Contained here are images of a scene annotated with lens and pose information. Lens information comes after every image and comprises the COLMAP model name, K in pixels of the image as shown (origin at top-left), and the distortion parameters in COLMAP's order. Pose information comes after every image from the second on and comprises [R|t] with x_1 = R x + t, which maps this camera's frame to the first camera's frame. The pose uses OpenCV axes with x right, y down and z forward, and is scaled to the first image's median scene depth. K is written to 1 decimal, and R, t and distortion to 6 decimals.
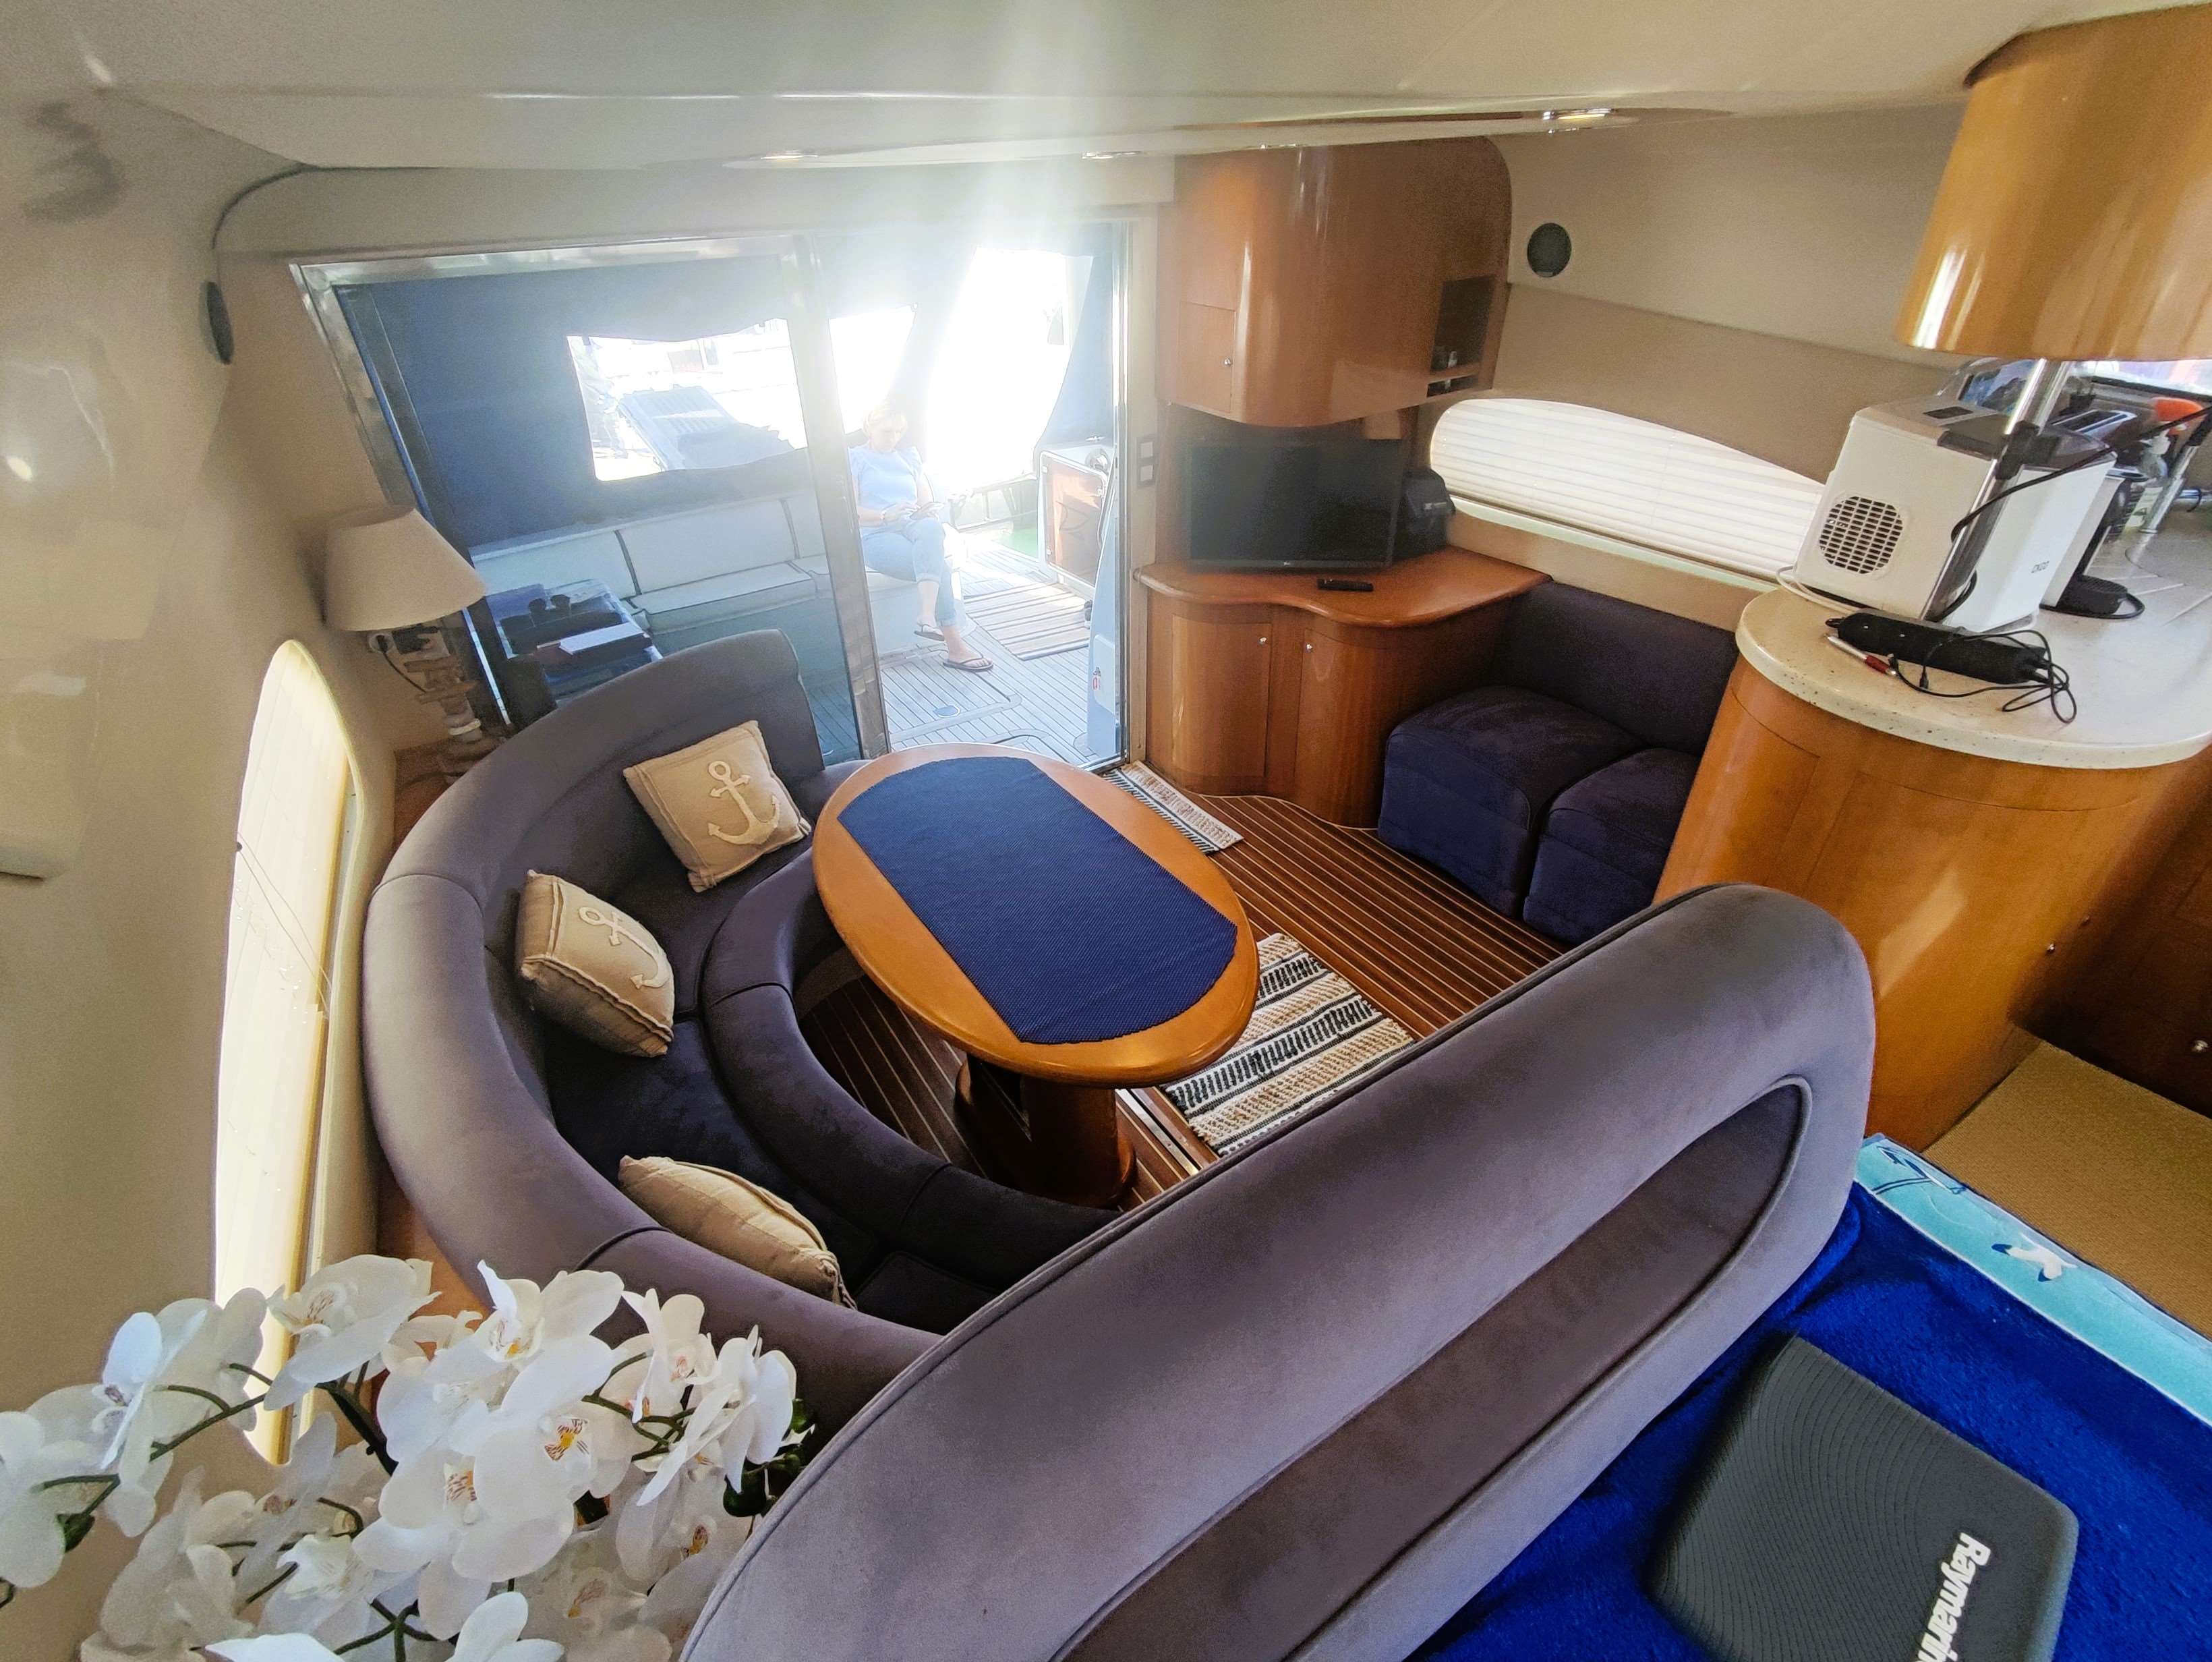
lens RADIAL K [[1008.6, 0, 1115.6], [0, 1008.6, 822.0], [0, 0, 1]] dist [-0.007417, -0.001959]
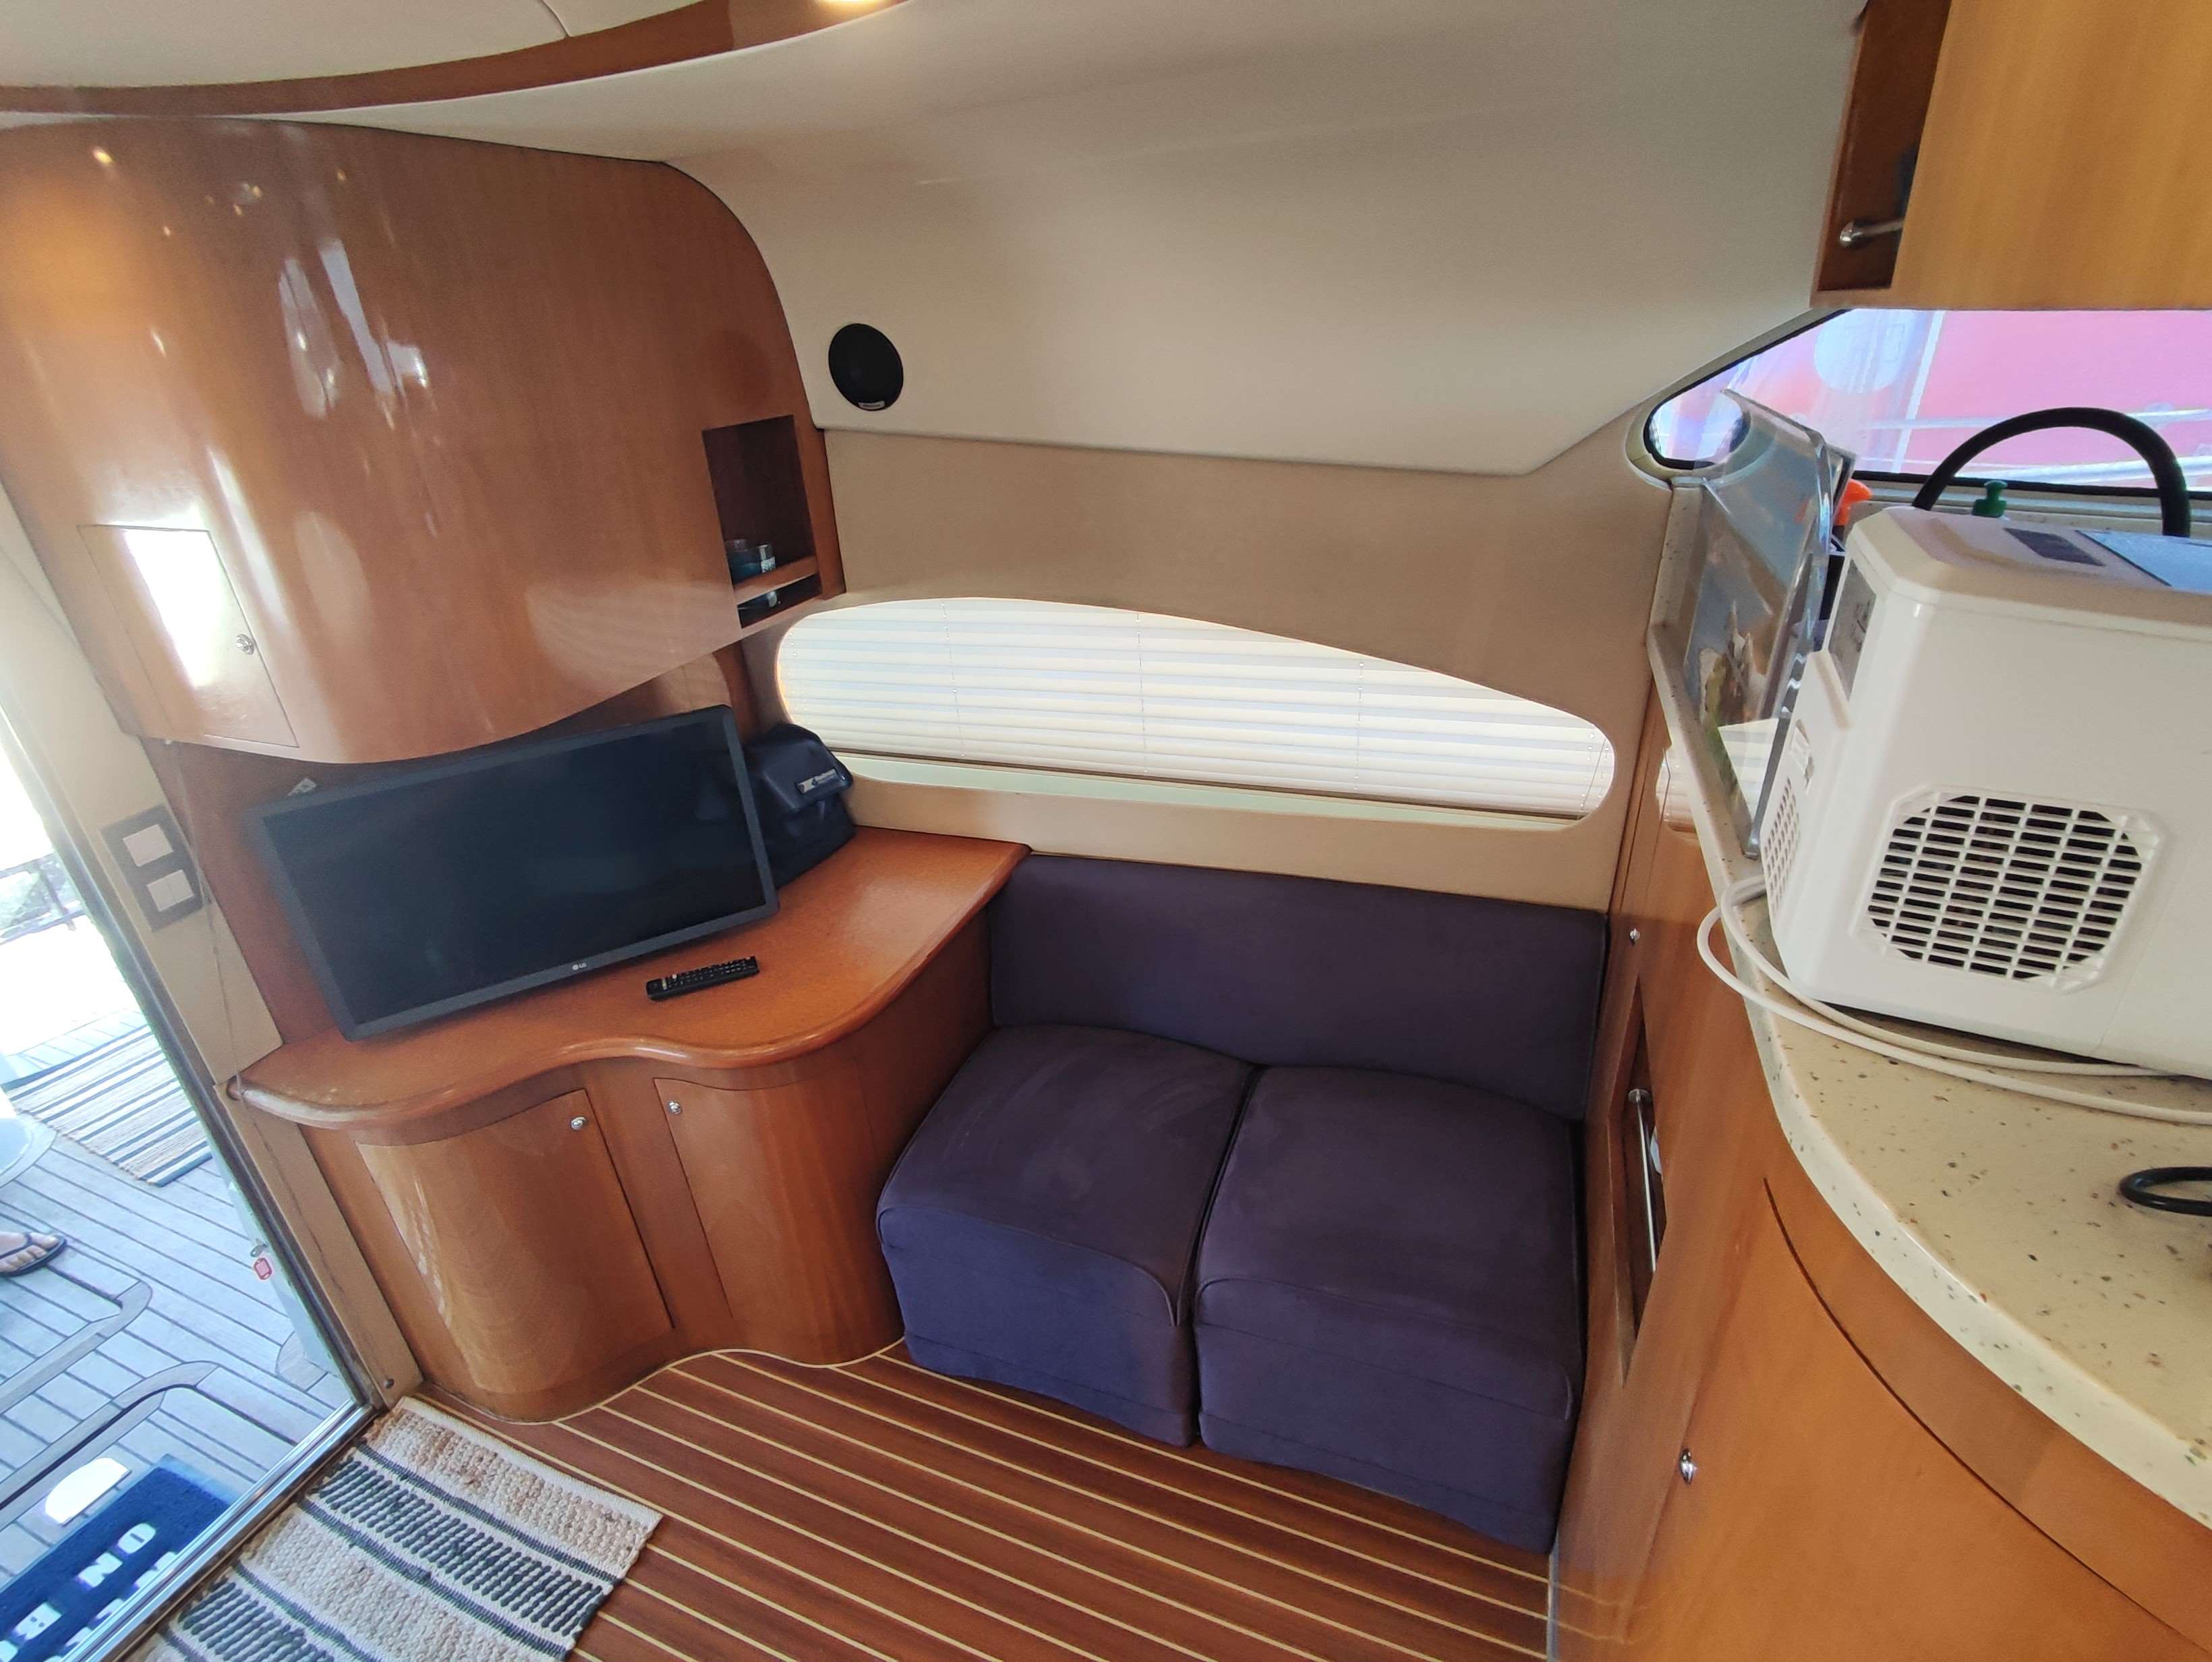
lens RADIAL K [[1008.6, 0, 1098.2], [0, 1008.6, 818.7], [0, 0, 1]] dist [-0.007417, -0.001959]
pose [[0.825173, -0.265855, 0.498407, 0.166021], [0.343782, 0.936462, -0.069656, -0.216852], [-0.448221, 0.228822, 0.864140, 0.454637]]
